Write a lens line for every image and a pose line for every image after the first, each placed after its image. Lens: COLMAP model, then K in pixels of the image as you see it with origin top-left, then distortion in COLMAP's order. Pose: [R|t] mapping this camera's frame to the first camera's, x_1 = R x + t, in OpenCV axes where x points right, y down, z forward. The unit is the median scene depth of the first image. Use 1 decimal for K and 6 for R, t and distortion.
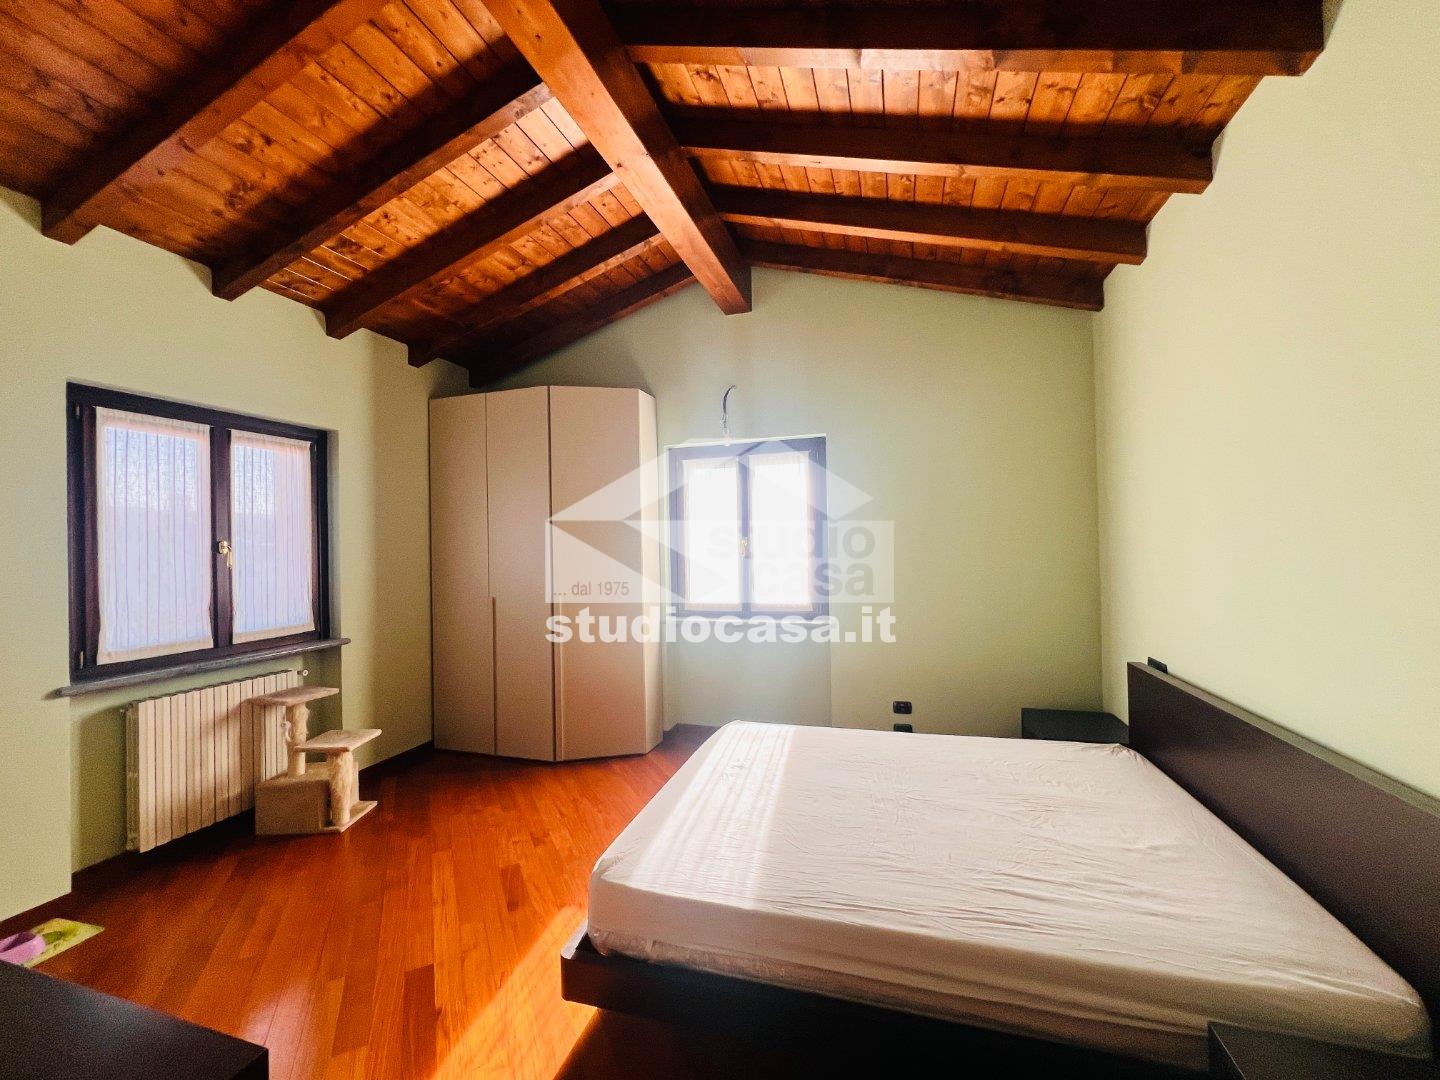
lens RADIAL K [[578.0, 0, 720.0], [0, 578.0, 540.0], [0, 0, 1]] dist [0.000599, 0.000611]
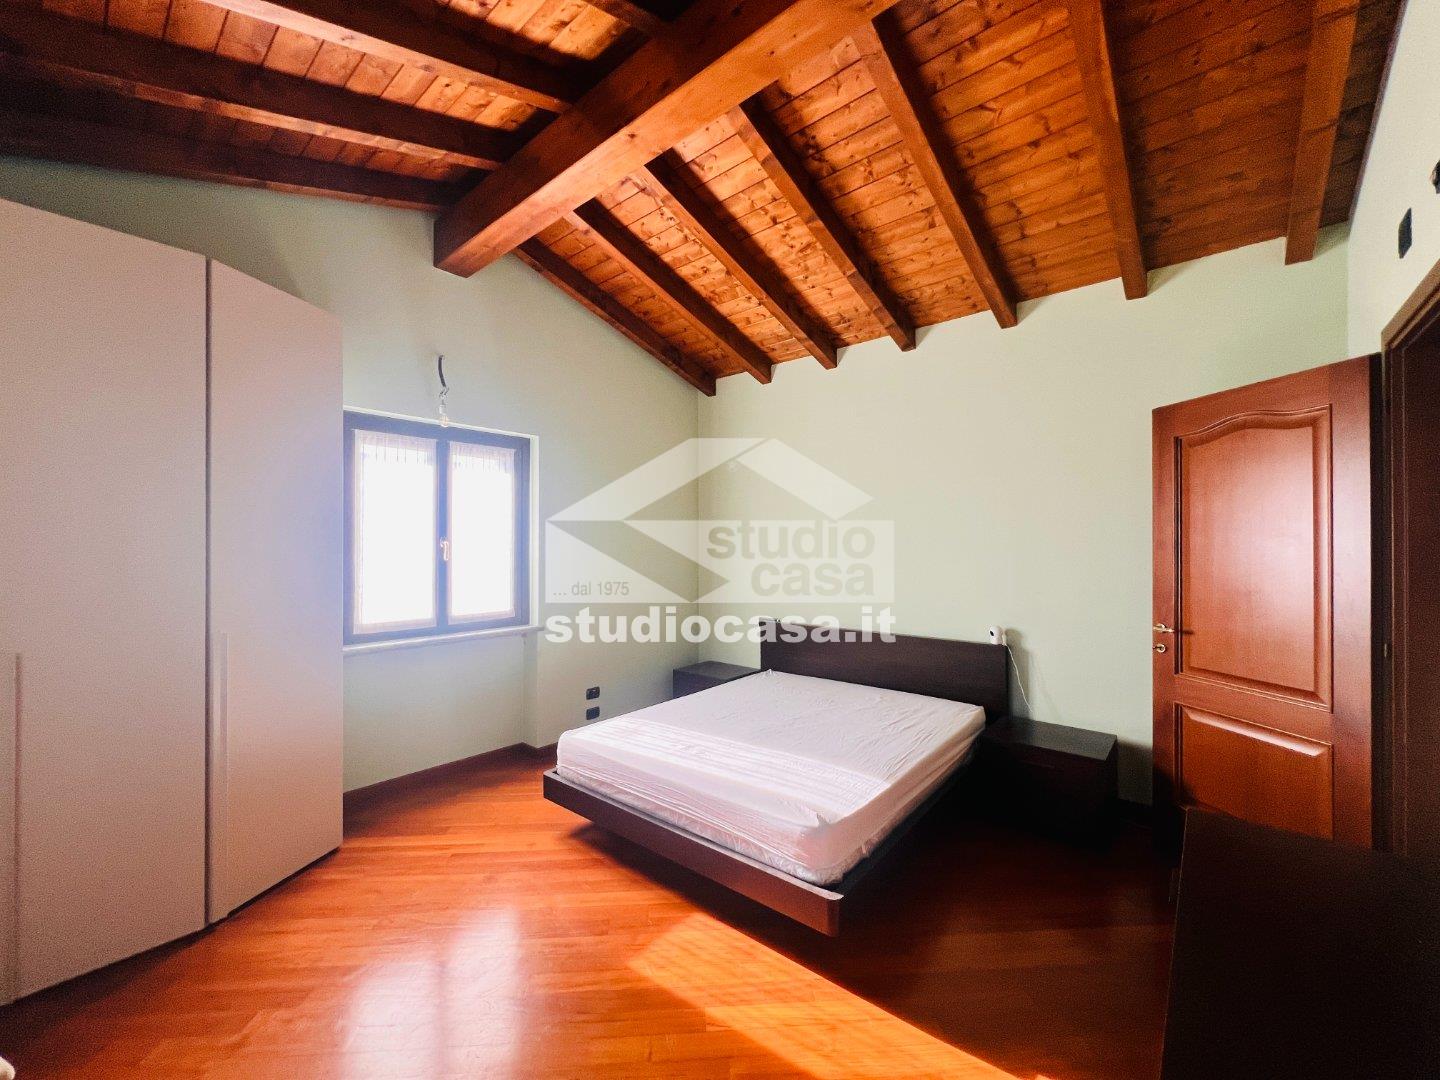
lens RADIAL K [[578.0, 0, 720.0], [0, 578.0, 540.0], [0, 0, 1]] dist [0.000599, 0.000611]
pose [[0.394164, 0.027887, 0.918617, -0.812557], [-0.018401, 0.999579, -0.022450, 0.016201], [-0.918856, -0.008055, 0.394511, 0.429019]]
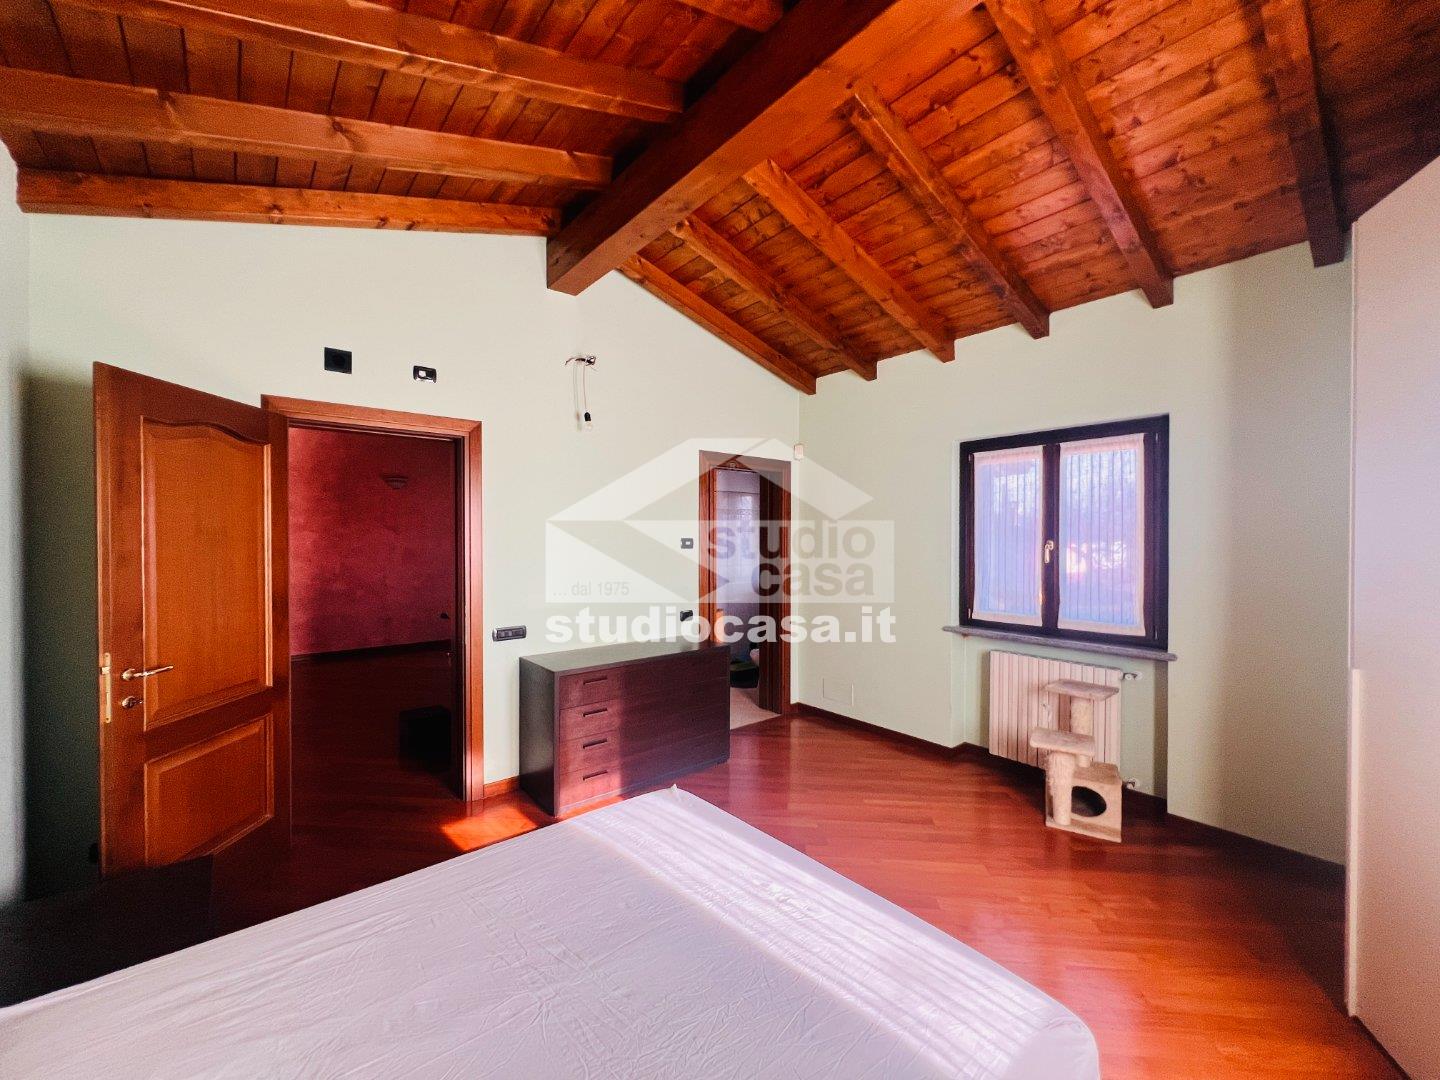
lens RADIAL K [[578.0, 0, 720.0], [0, 578.0, 540.0], [0, 0, 1]] dist [0.000599, 0.000611]
pose [[-0.542142, 0.021116, -0.840022, 0.521342], [0.015622, 0.999765, 0.015050, -0.026184], [0.840142, -0.004964, -0.542344, 1.088032]]
